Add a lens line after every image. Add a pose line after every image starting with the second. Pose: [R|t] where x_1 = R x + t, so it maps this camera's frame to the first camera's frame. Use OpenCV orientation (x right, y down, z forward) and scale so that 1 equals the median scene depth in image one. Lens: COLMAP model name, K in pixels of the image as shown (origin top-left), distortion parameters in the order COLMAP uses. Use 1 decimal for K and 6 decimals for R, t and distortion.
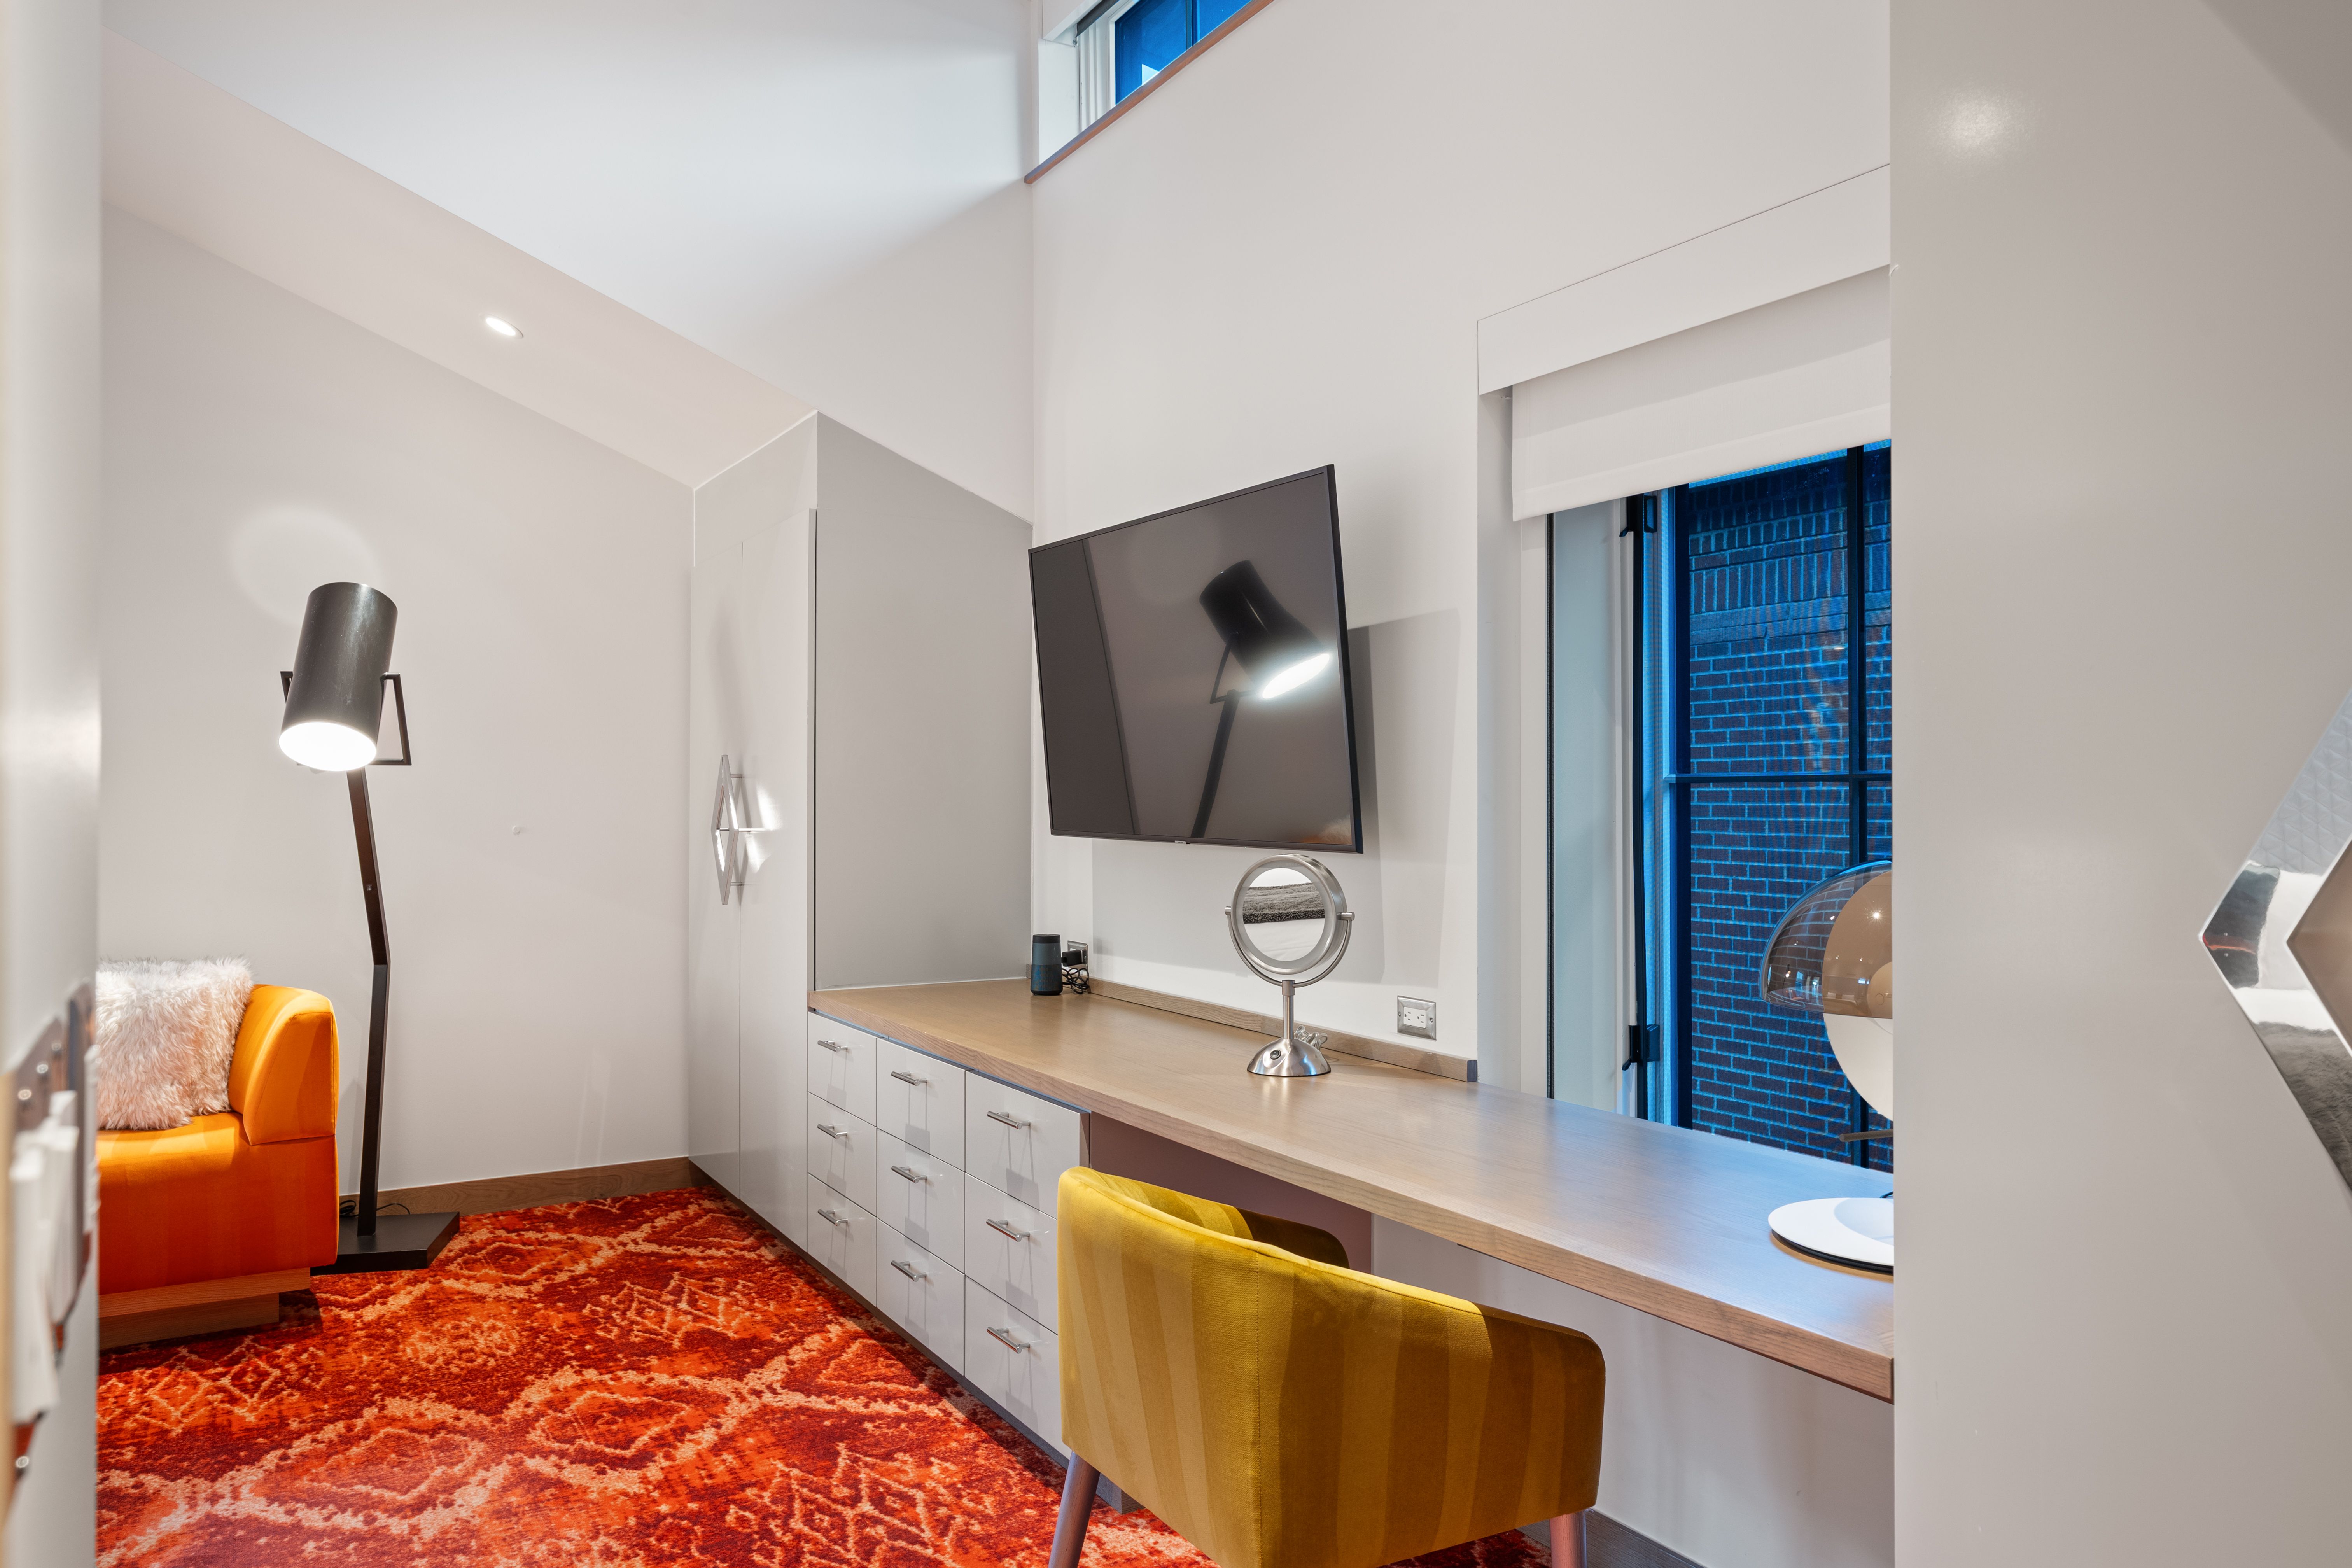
lens RADIAL K [[1609.1, 0, 1176.0], [0, 1609.1, 784.0], [0, 0, 1]] dist [-0.003322, 0.002332]
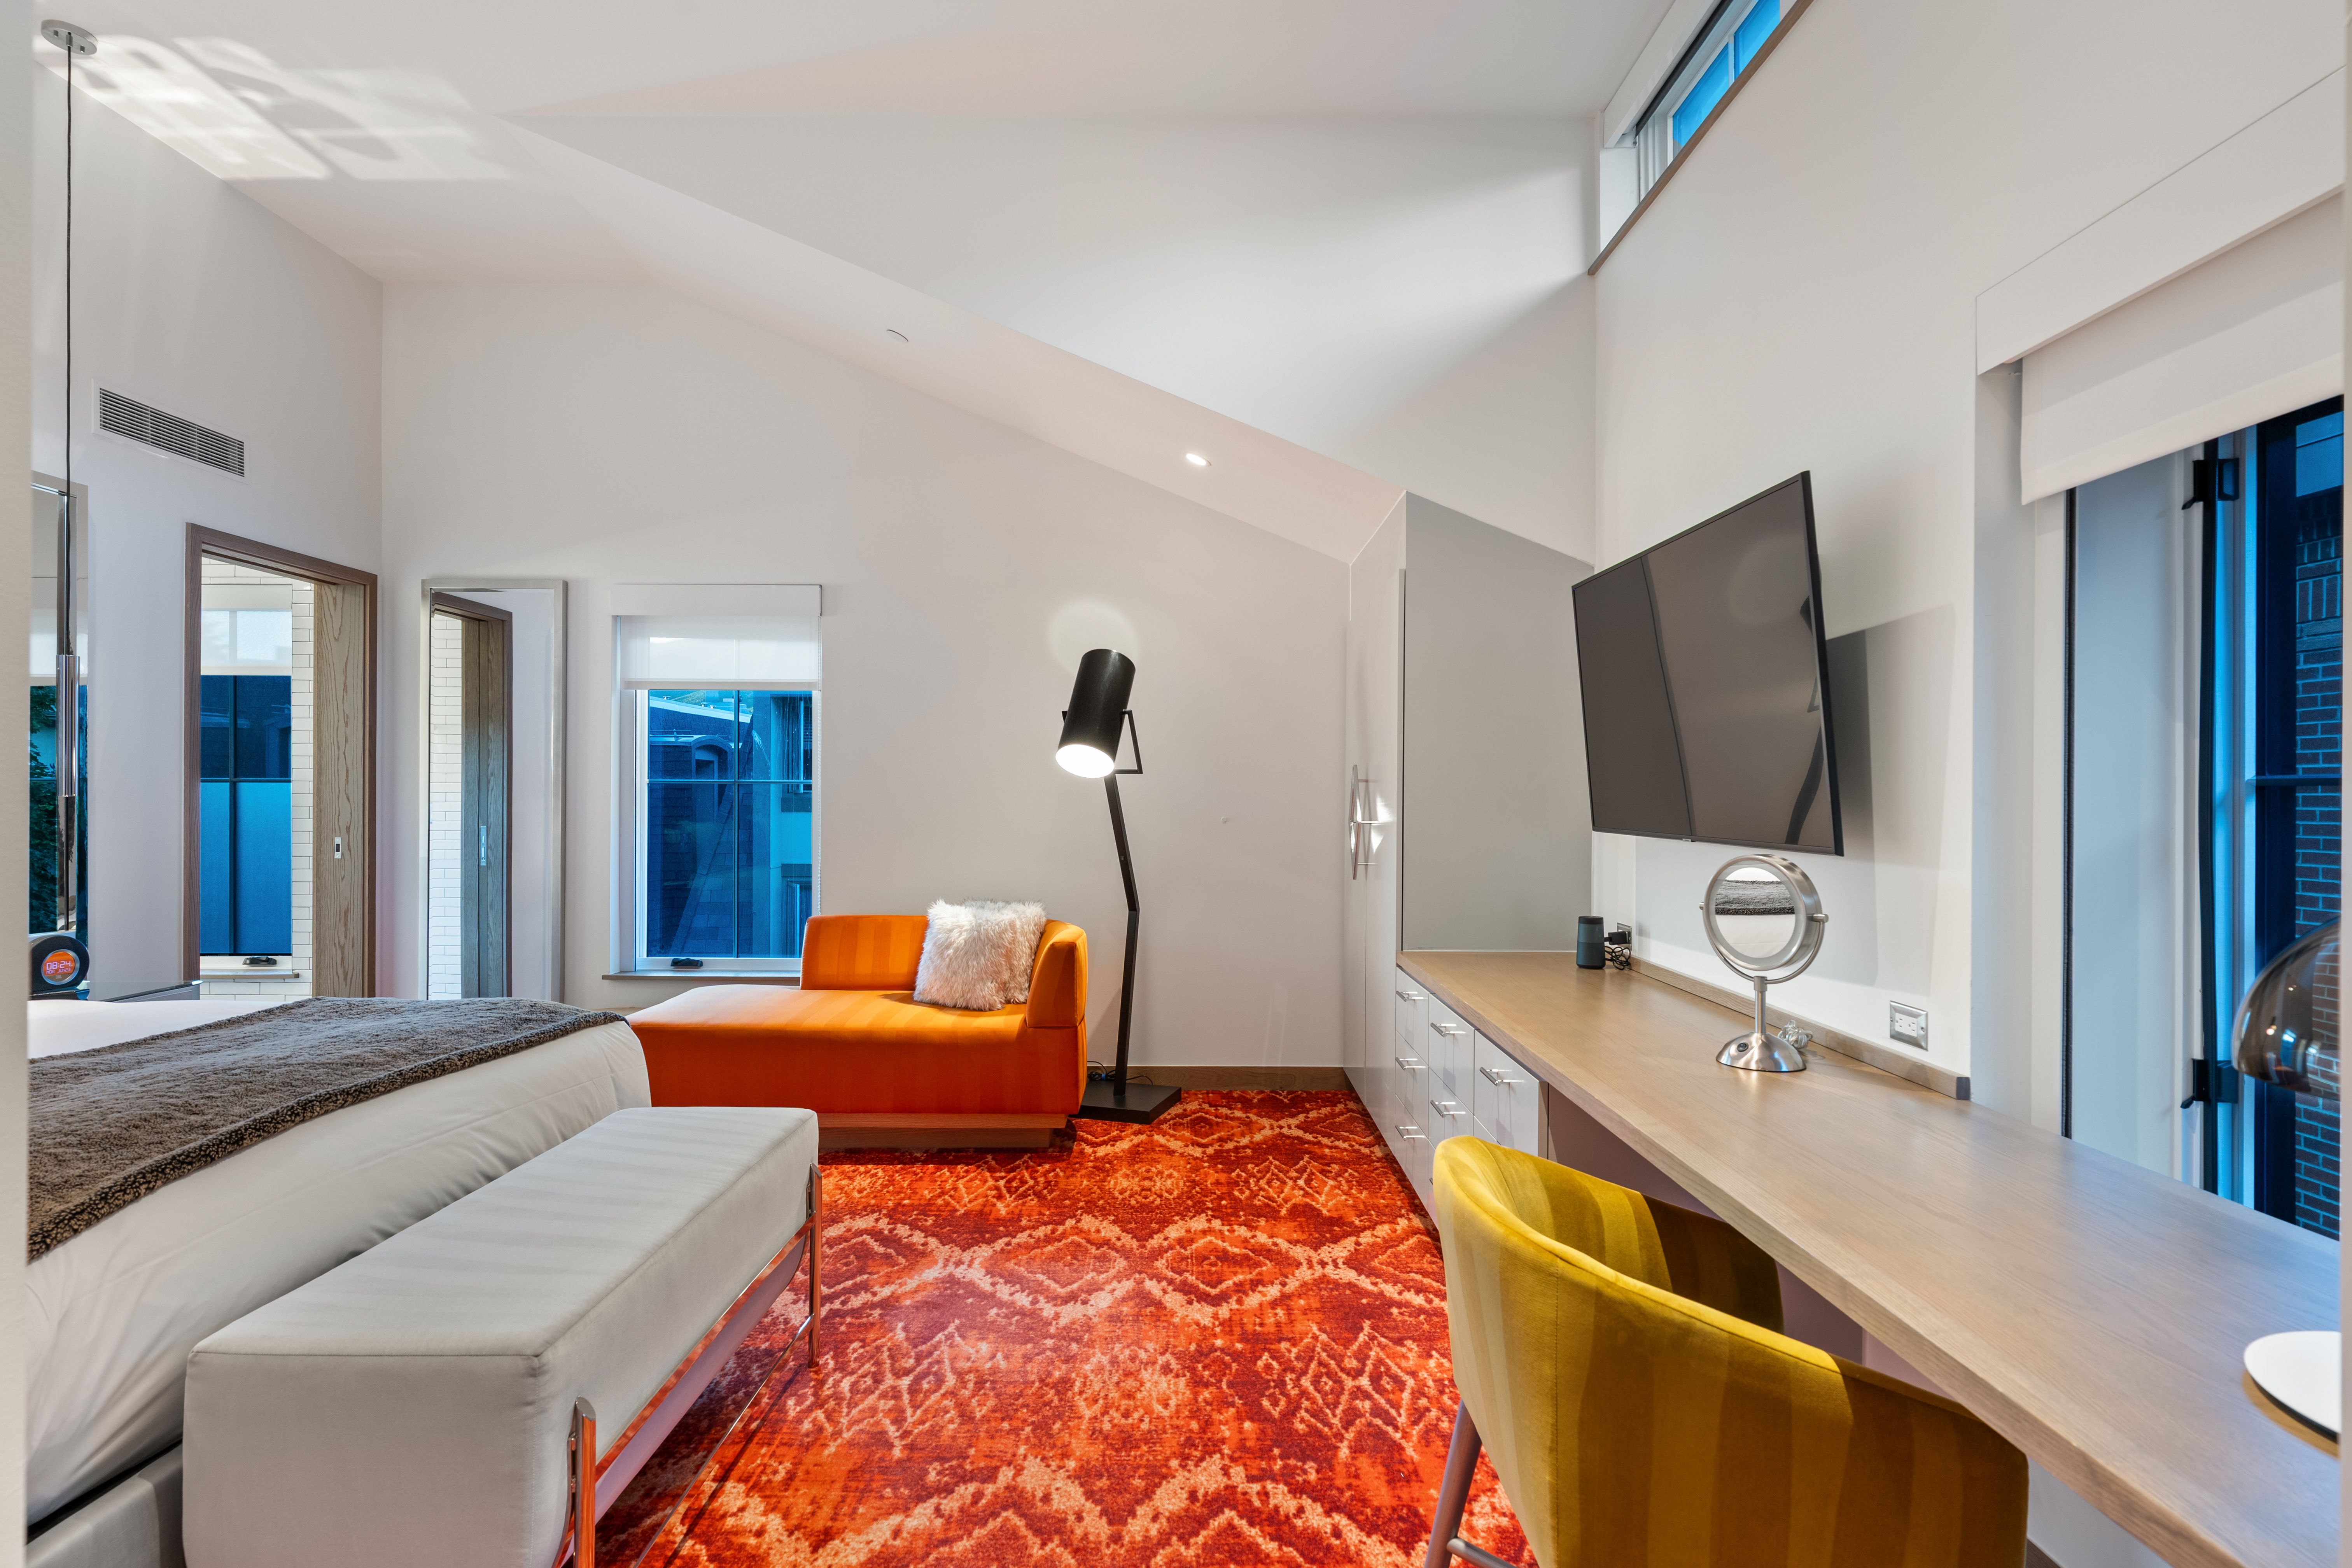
lens RADIAL K [[1181.4, 0, 1176.7], [0, 1181.4, 796.3], [0, 0, 1]] dist [-0.002311, 0.001596]
pose [[0.861138, 0.004955, -0.508348, 0.120860], [-0.001823, 0.999976, 0.006659, 0.001725], [0.508369, -0.004808, 0.861126, 0.143403]]
